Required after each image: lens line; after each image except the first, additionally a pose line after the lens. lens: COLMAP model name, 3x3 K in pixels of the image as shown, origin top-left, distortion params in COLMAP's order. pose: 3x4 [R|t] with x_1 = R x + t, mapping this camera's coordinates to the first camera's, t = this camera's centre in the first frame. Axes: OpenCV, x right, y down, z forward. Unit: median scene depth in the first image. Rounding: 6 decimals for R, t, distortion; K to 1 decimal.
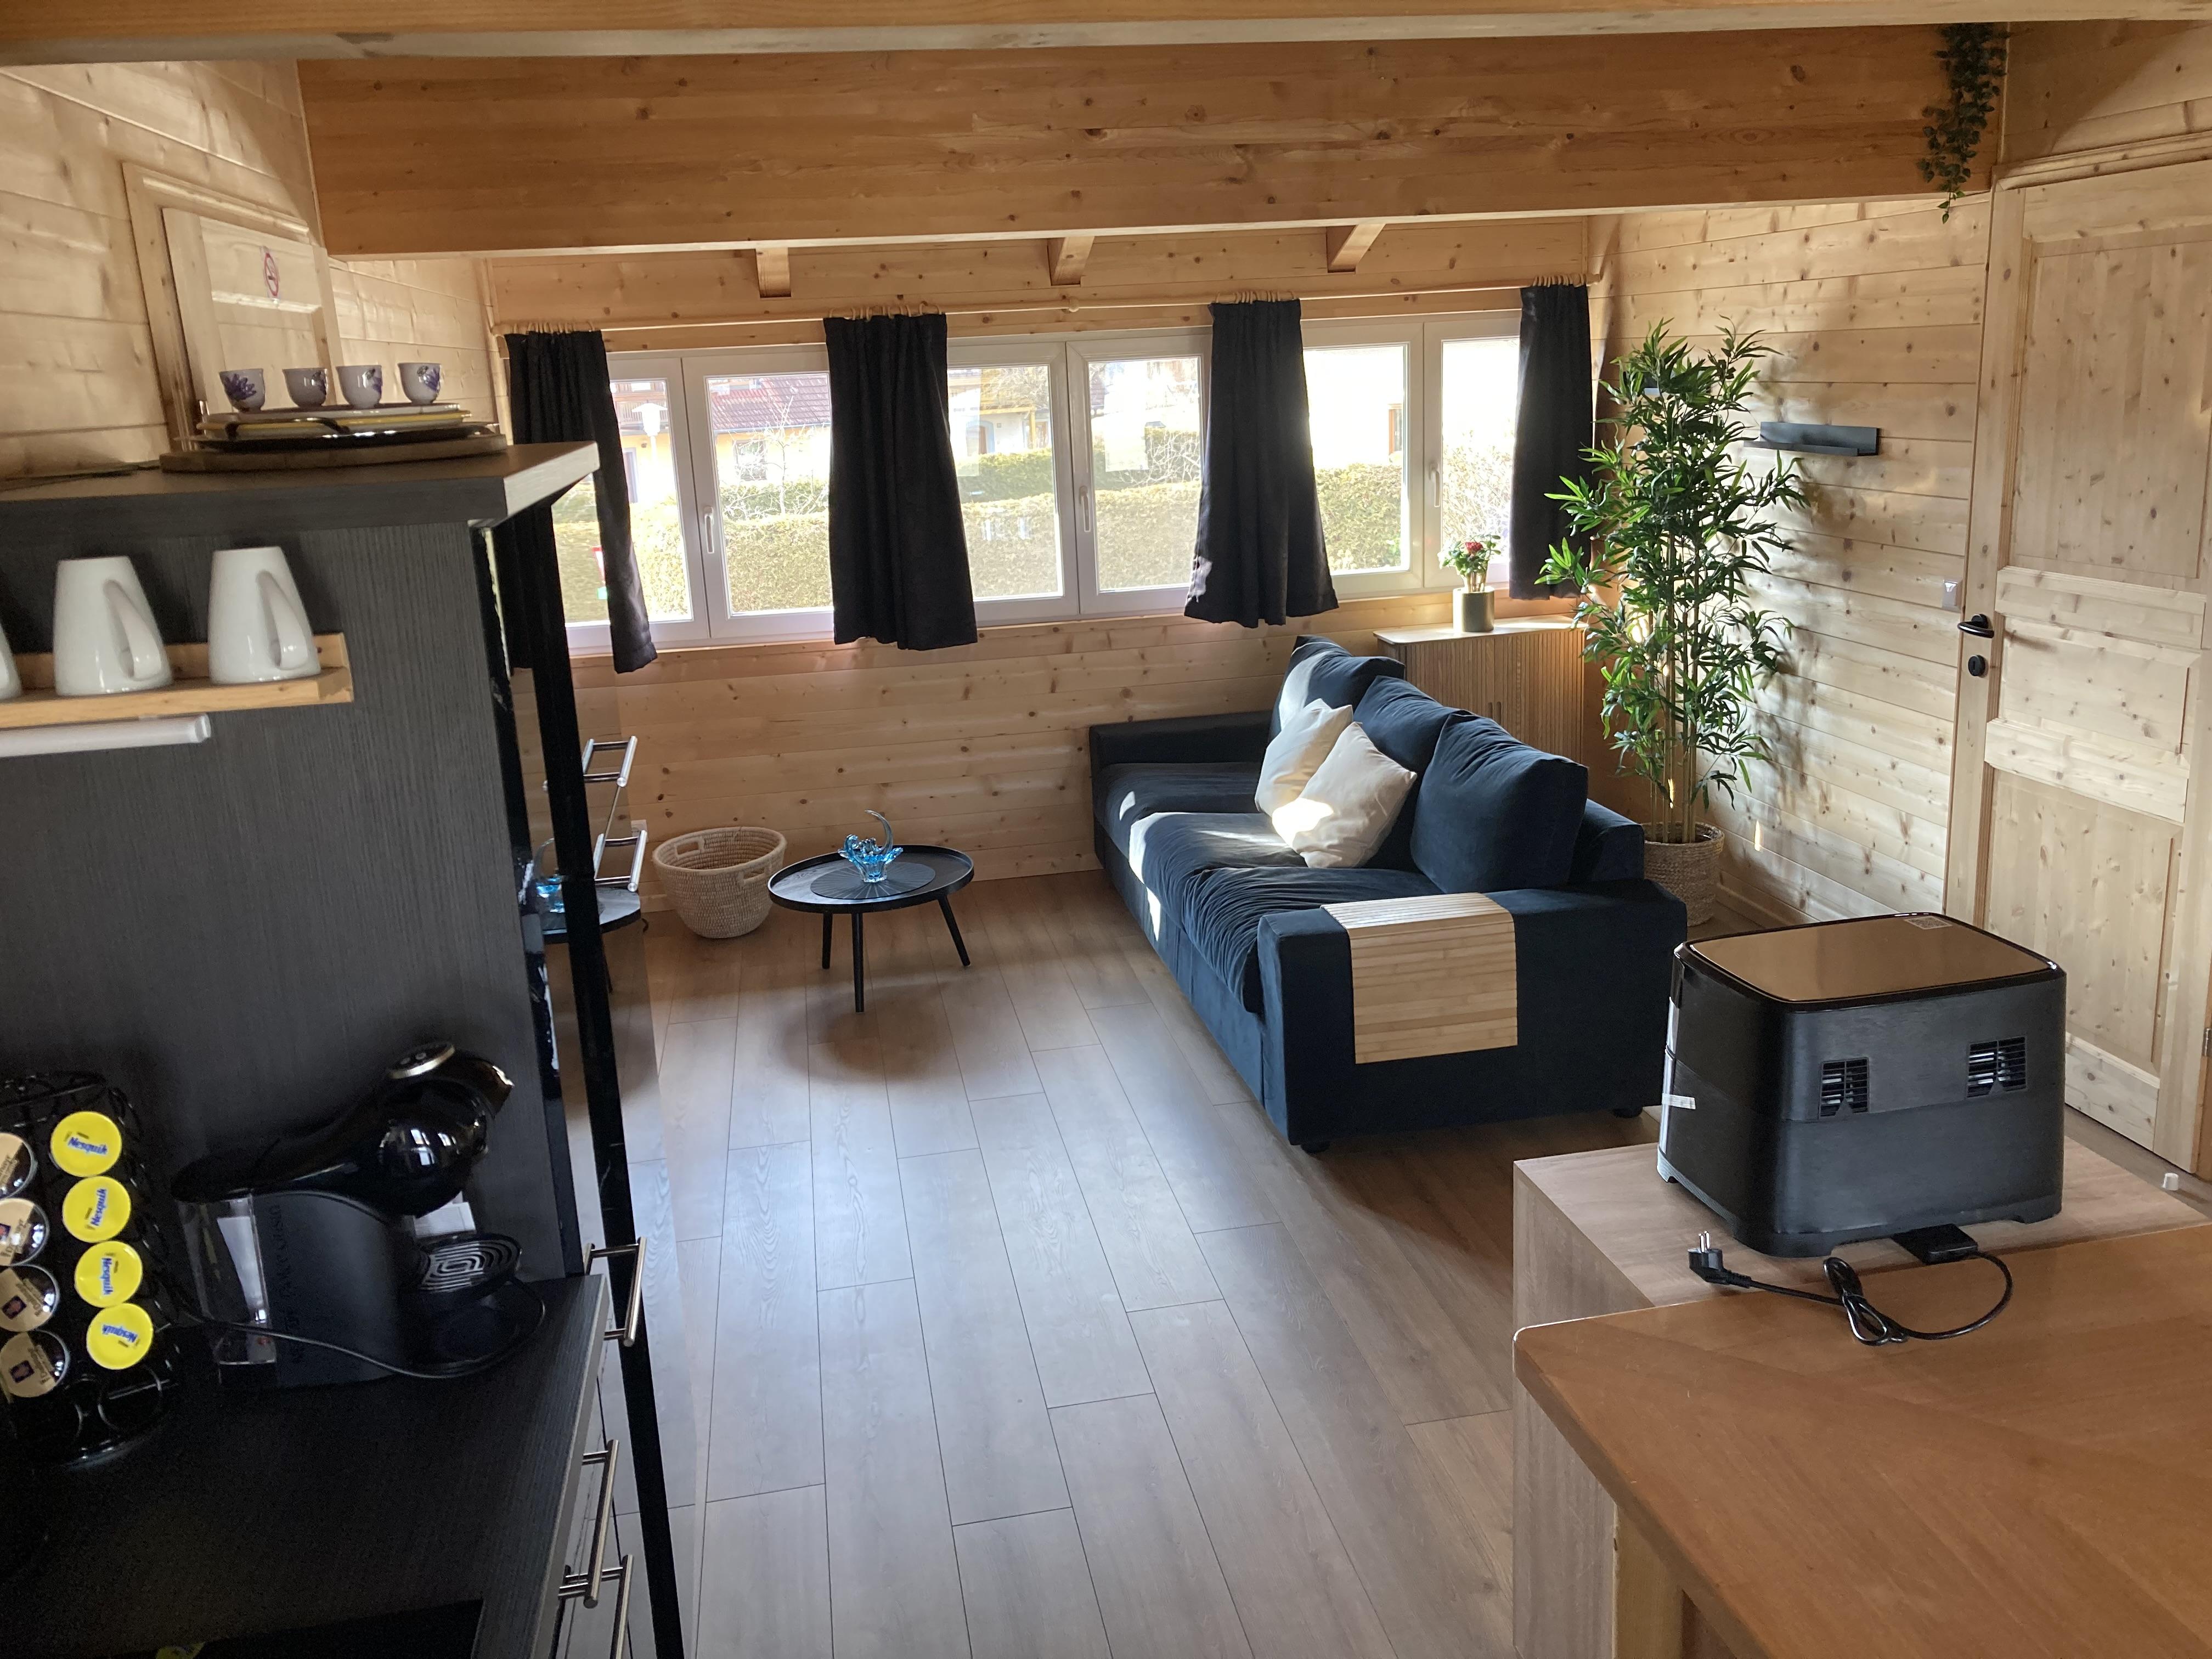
lens RADIAL K [[1830.8, 0, 1110.1], [0, 1830.8, 838.7], [0, 0, 1]] dist [0.012454, -0.024068]
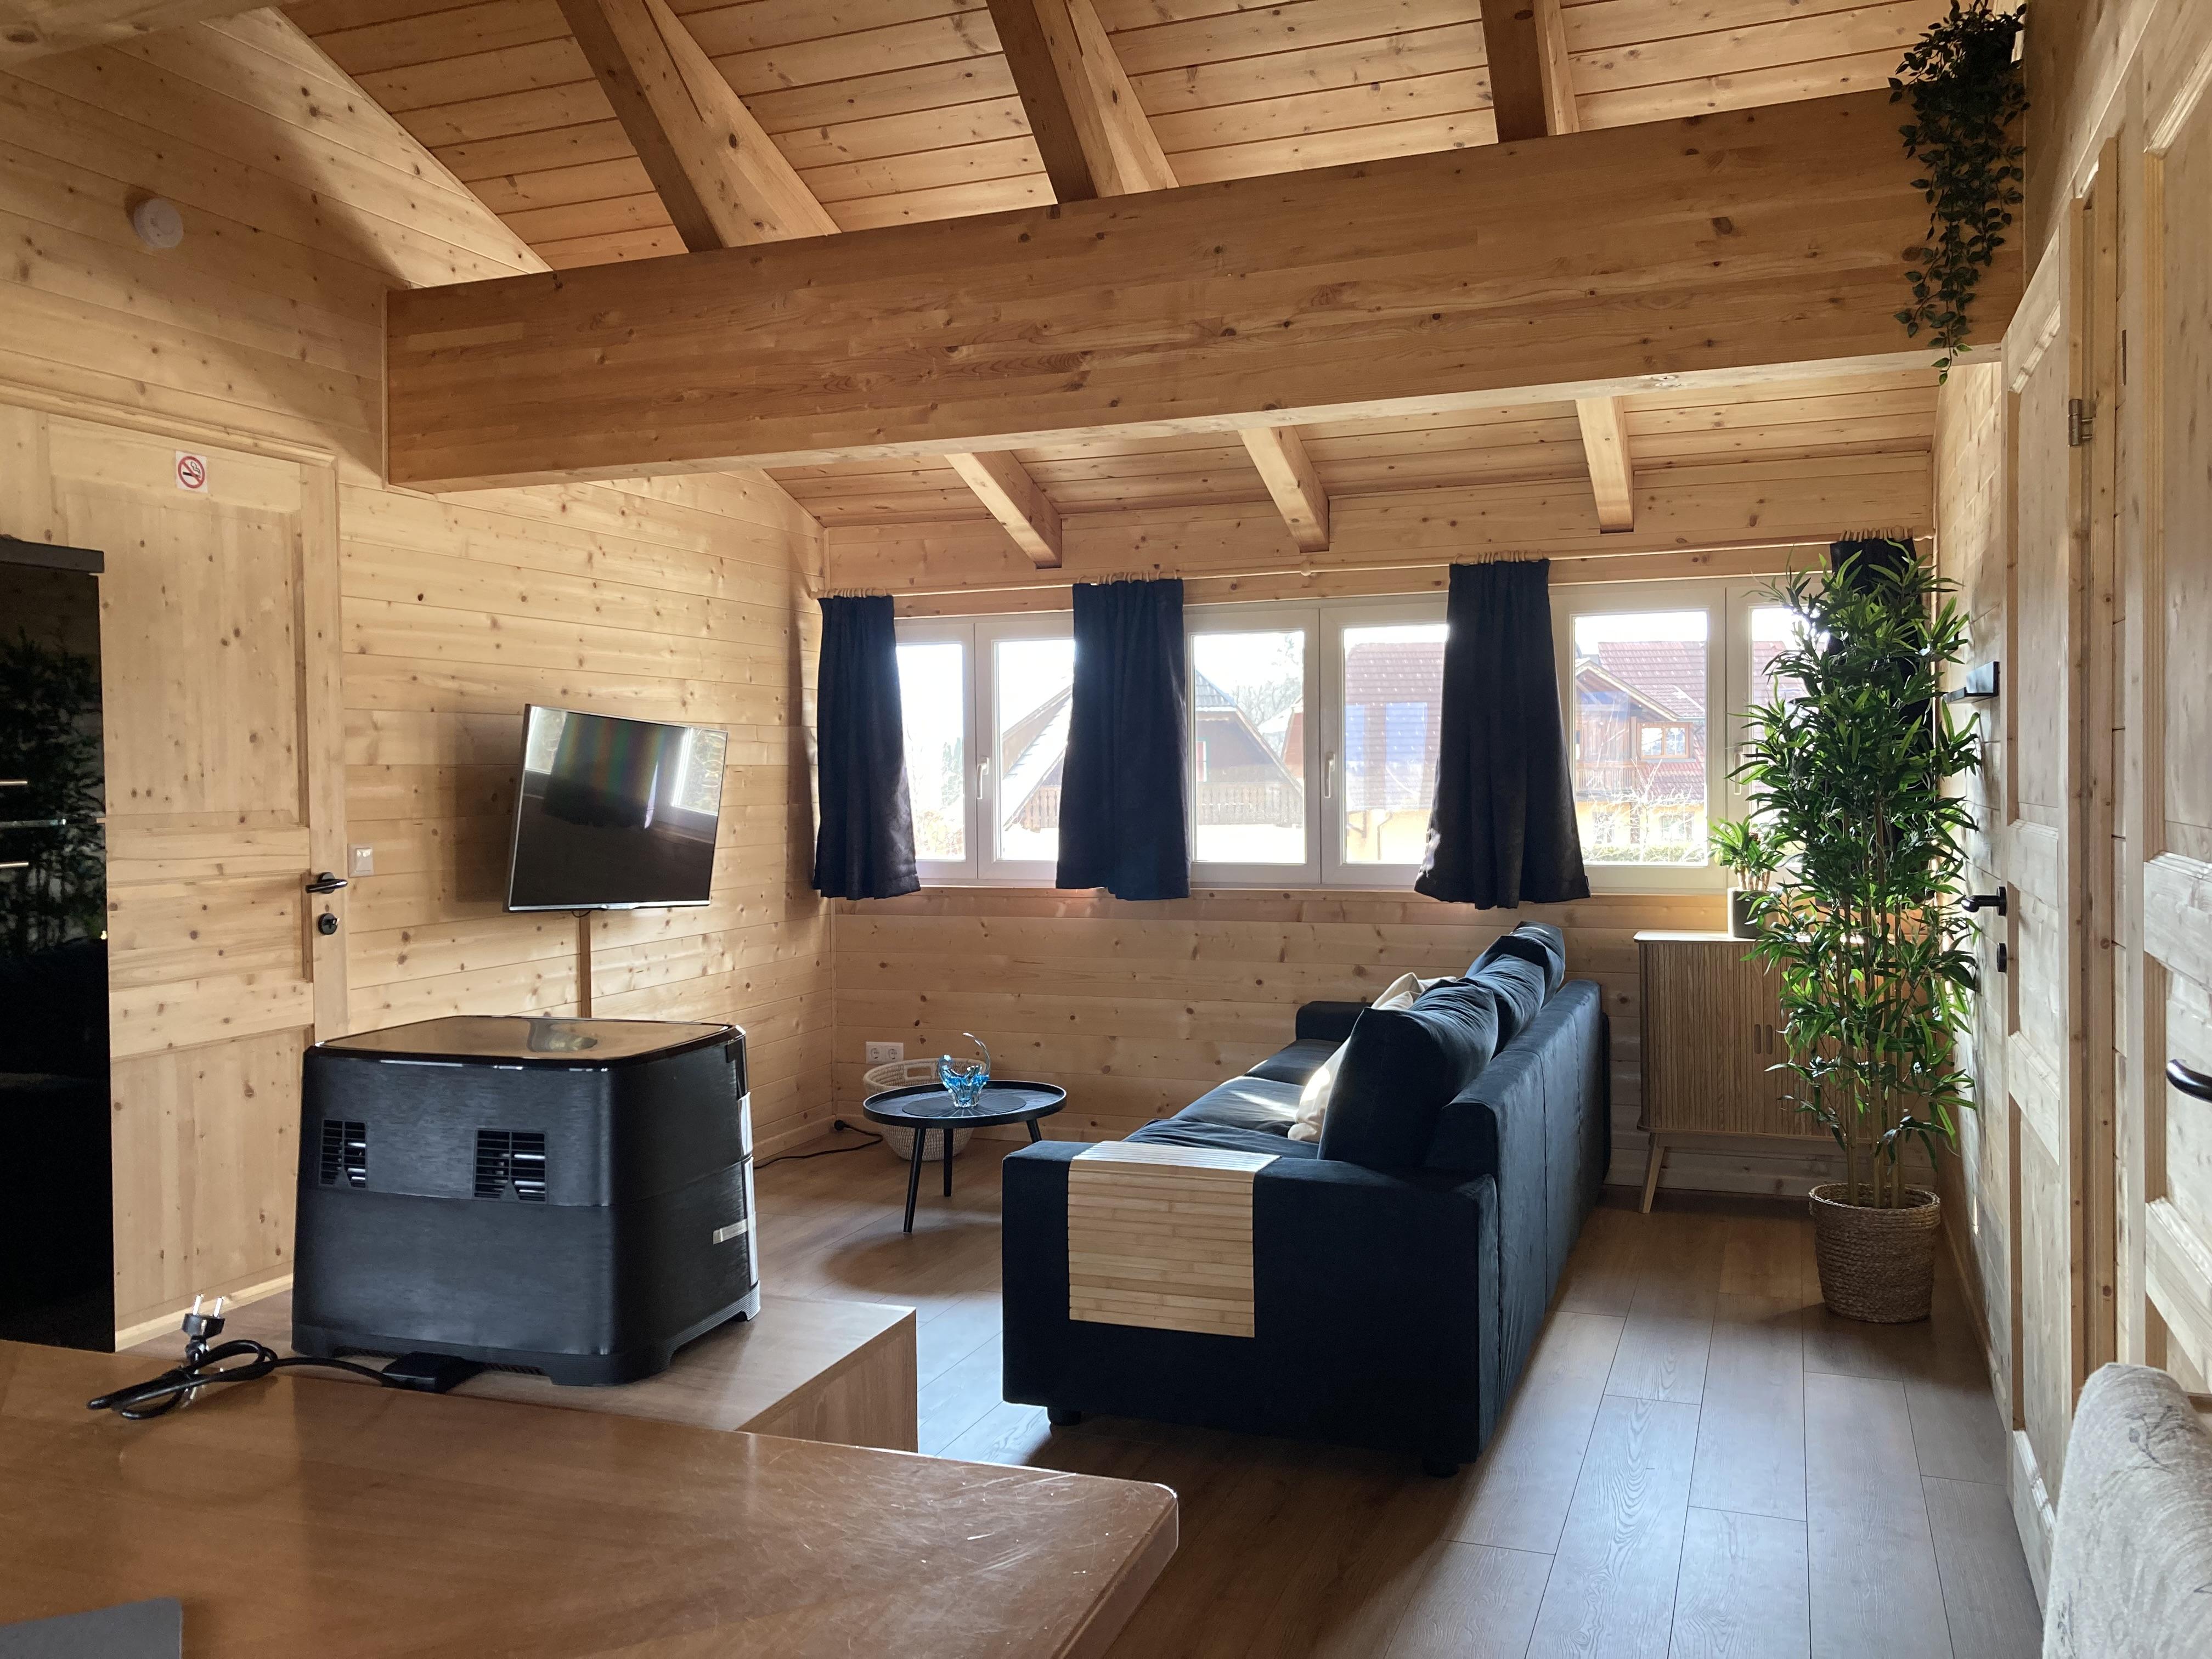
lens RADIAL K [[1830.8, 0, 1100.3], [0, 1830.8, 816.0], [0, 0, 1]] dist [0.012454, -0.024068]
pose [[0.852253, 0.049972, -0.520738, 0.570484], [-0.160590, 0.972356, -0.169514, 0.033907], [0.497872, 0.228094, 0.836718, 0.209989]]
